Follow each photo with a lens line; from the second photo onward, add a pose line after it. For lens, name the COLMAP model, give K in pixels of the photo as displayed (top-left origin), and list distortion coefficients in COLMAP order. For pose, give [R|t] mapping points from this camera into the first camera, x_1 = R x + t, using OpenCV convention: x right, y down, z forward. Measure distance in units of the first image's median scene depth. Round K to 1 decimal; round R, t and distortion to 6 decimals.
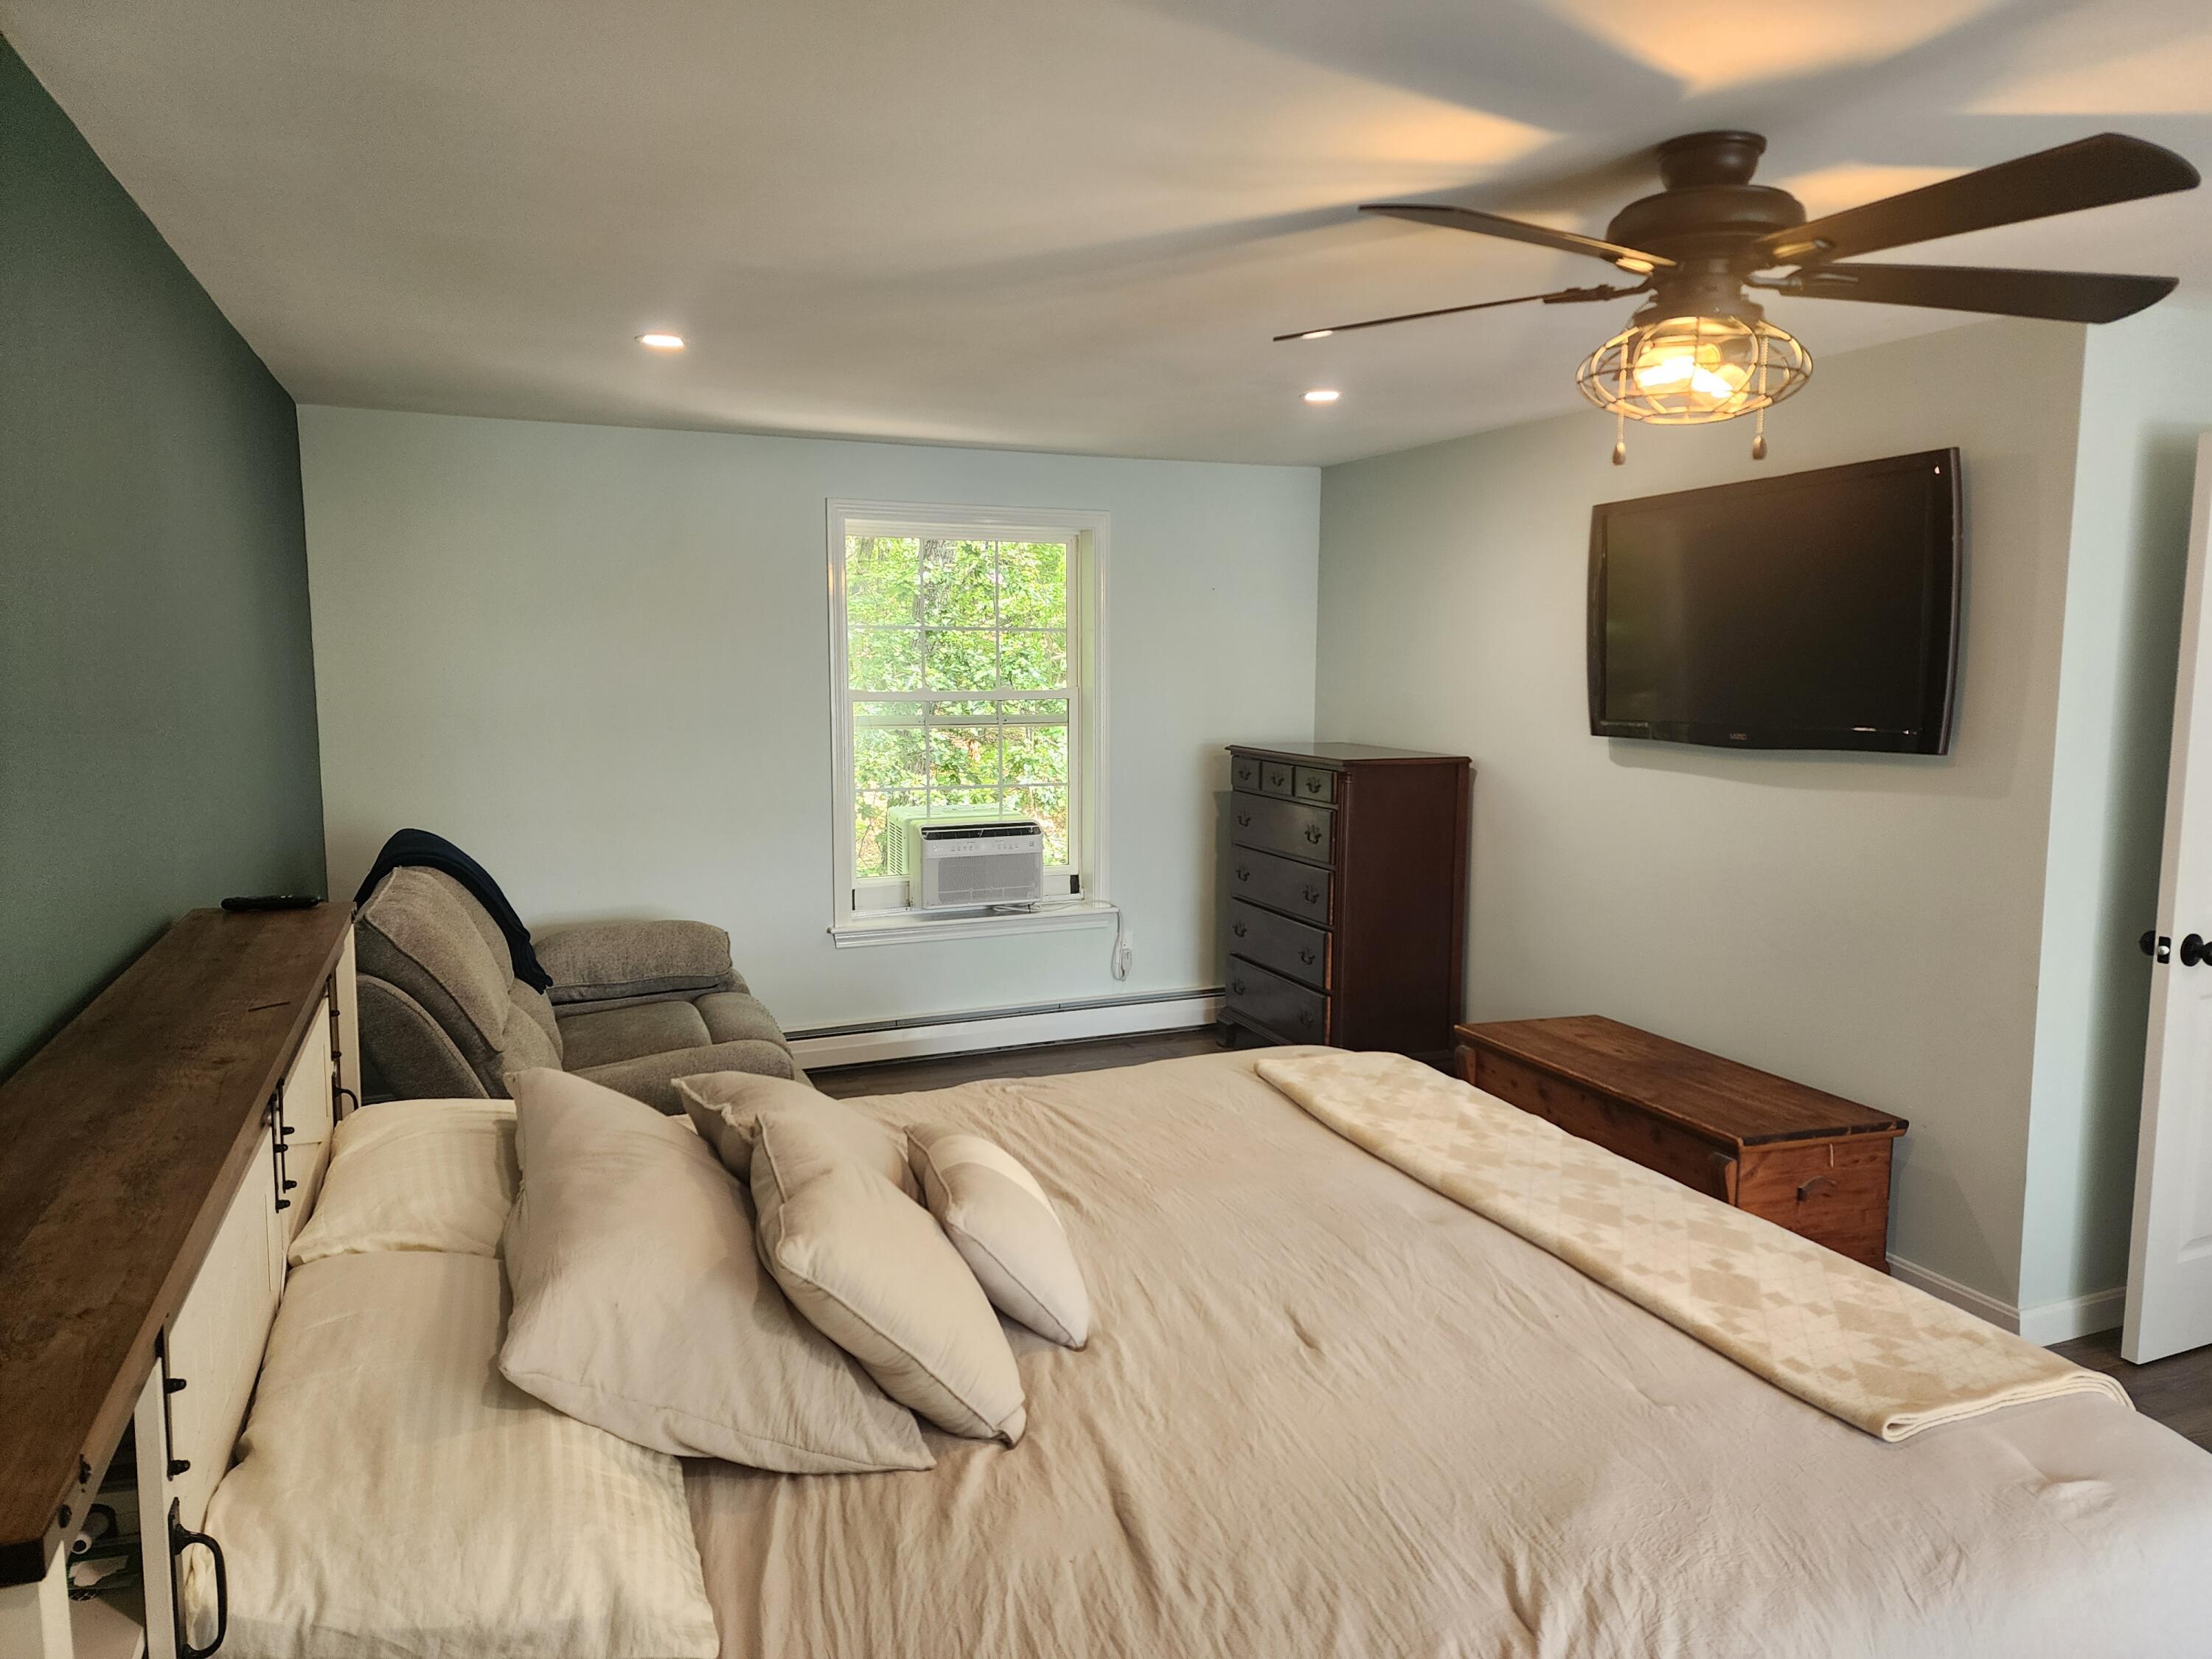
lens RADIAL K [[1465.3, 0, 1100.0], [0, 1465.3, 819.9], [0, 0, 1]] dist [0.090961, -0.068998]
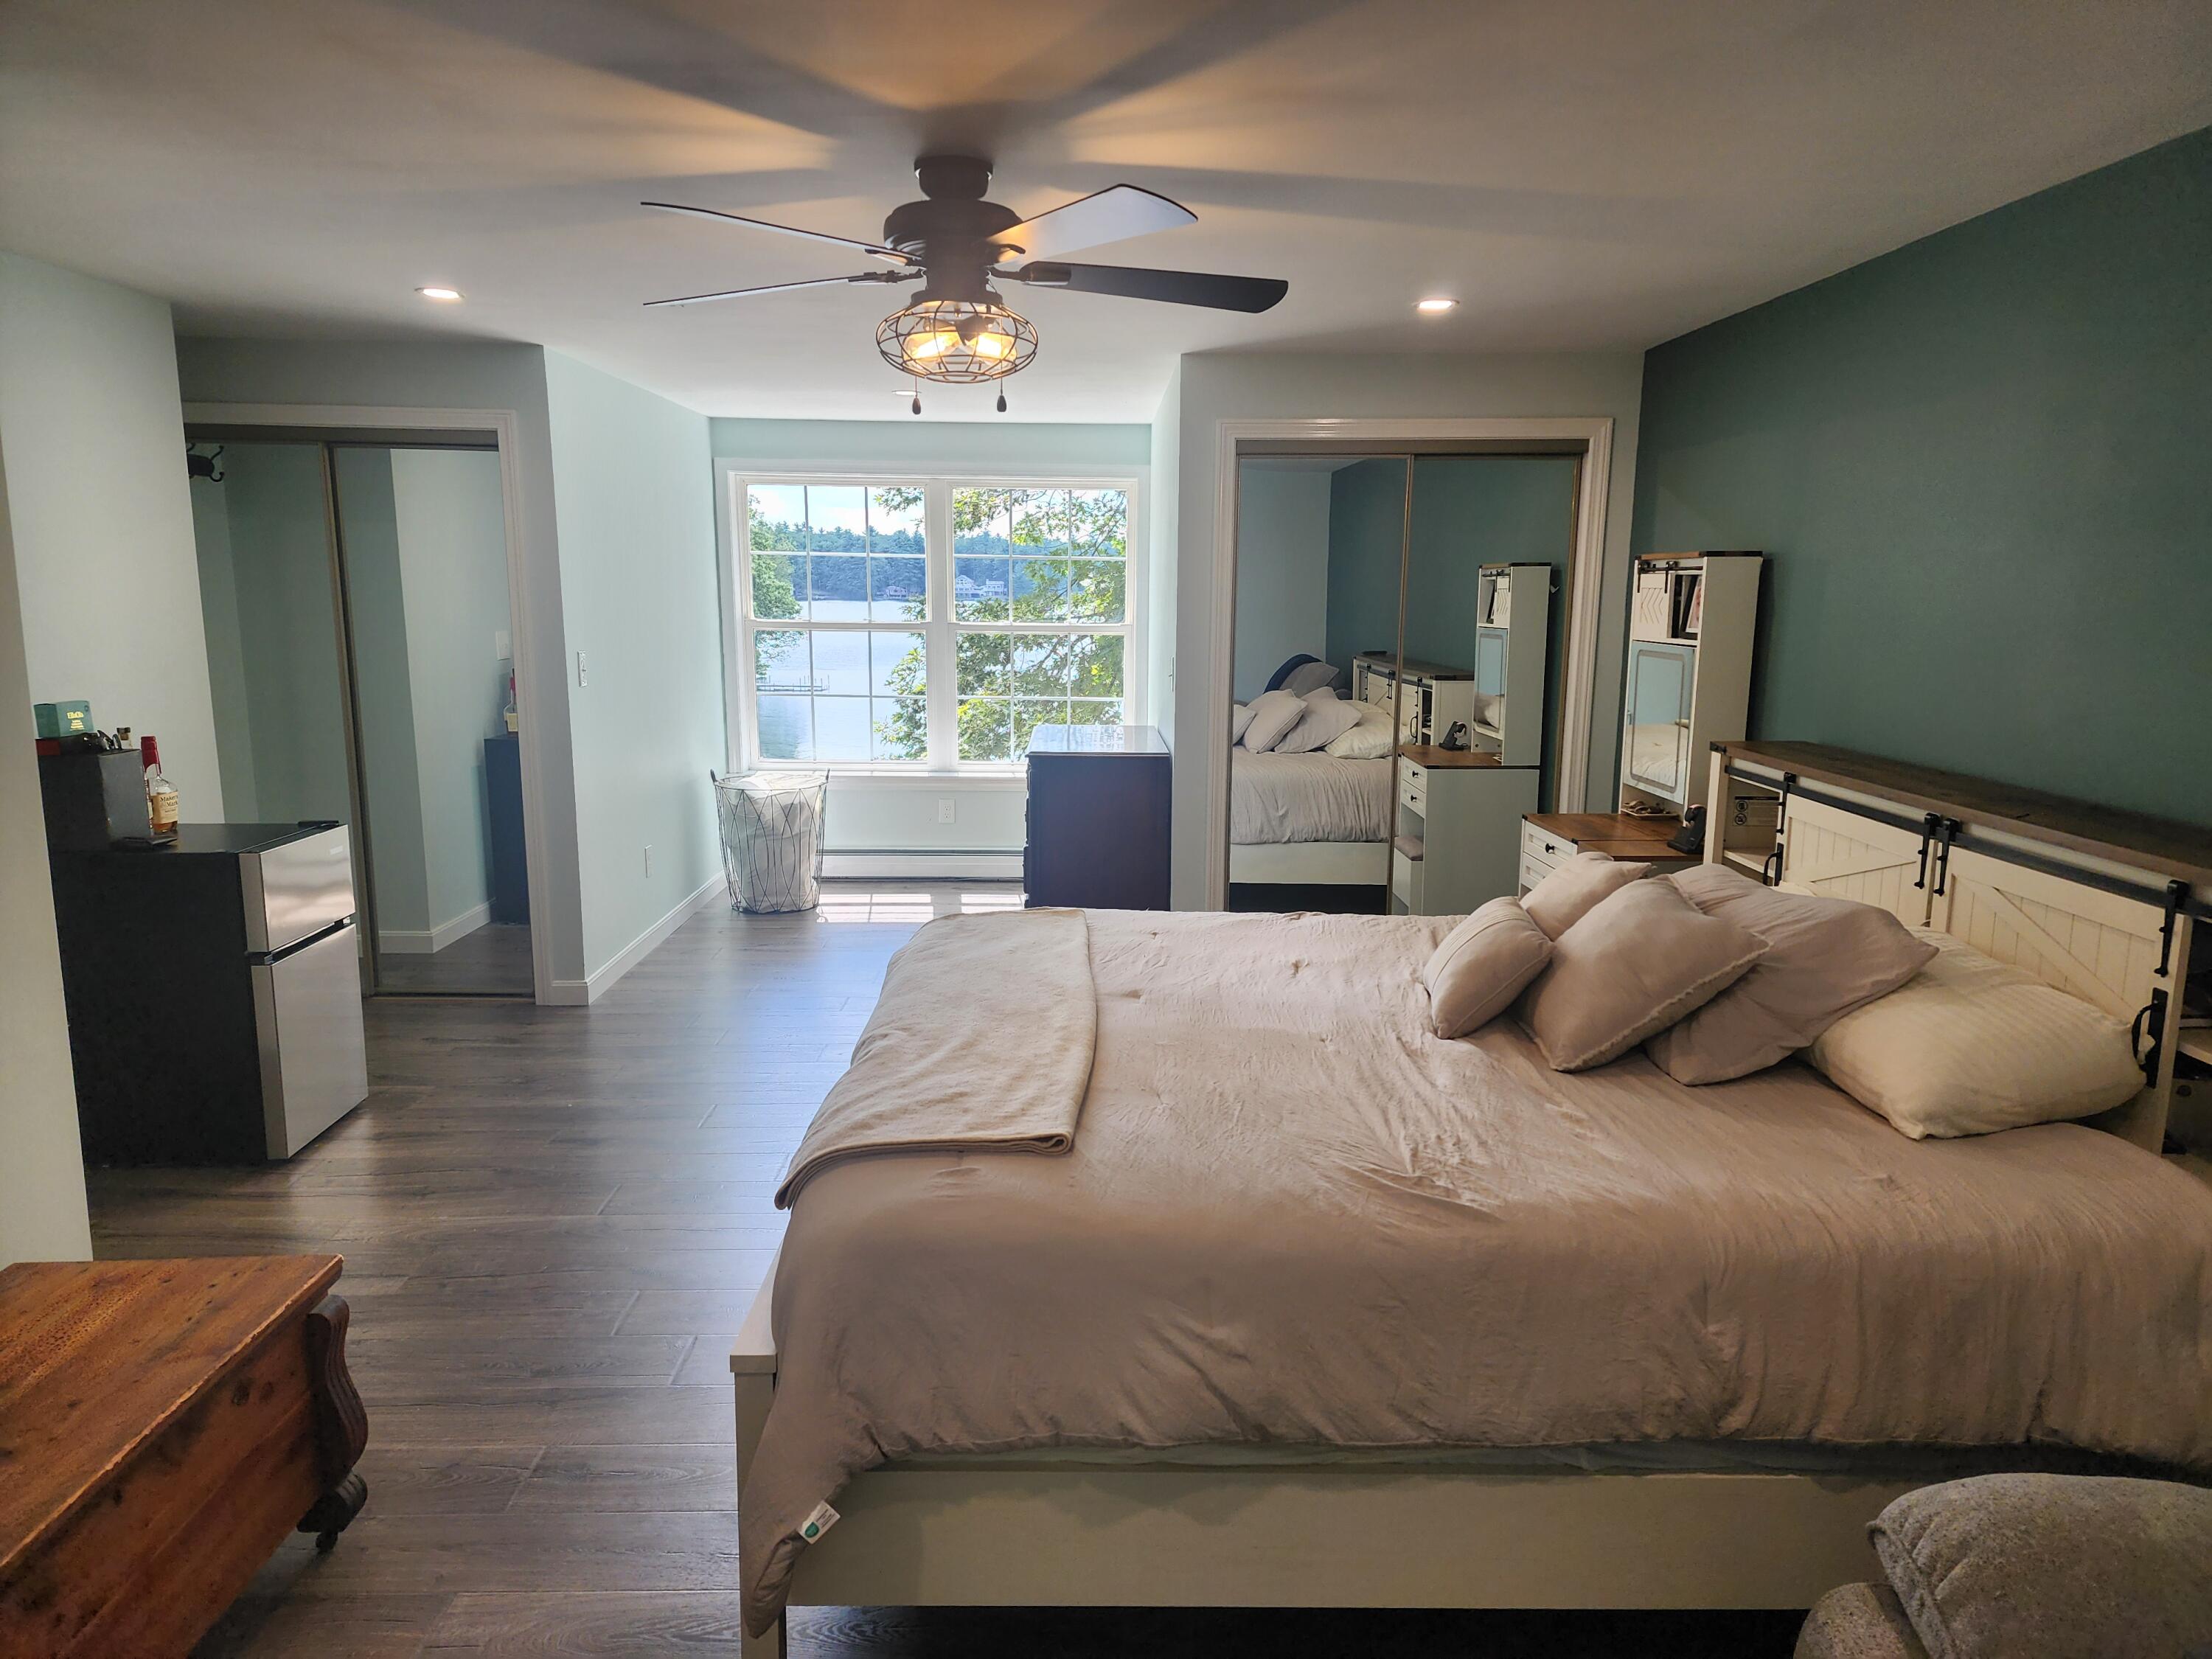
lens RADIAL K [[1462.1, 0, 1107.6], [0, 1462.1, 843.8], [0, 0, 1]] dist [0.072919, -0.092532]
pose [[-0.931806, -0.071947, 0.355753, -0.149679], [0.033858, 0.958652, 0.282560, -0.165288], [-0.361373, 0.275336, -0.890842, 1.522656]]
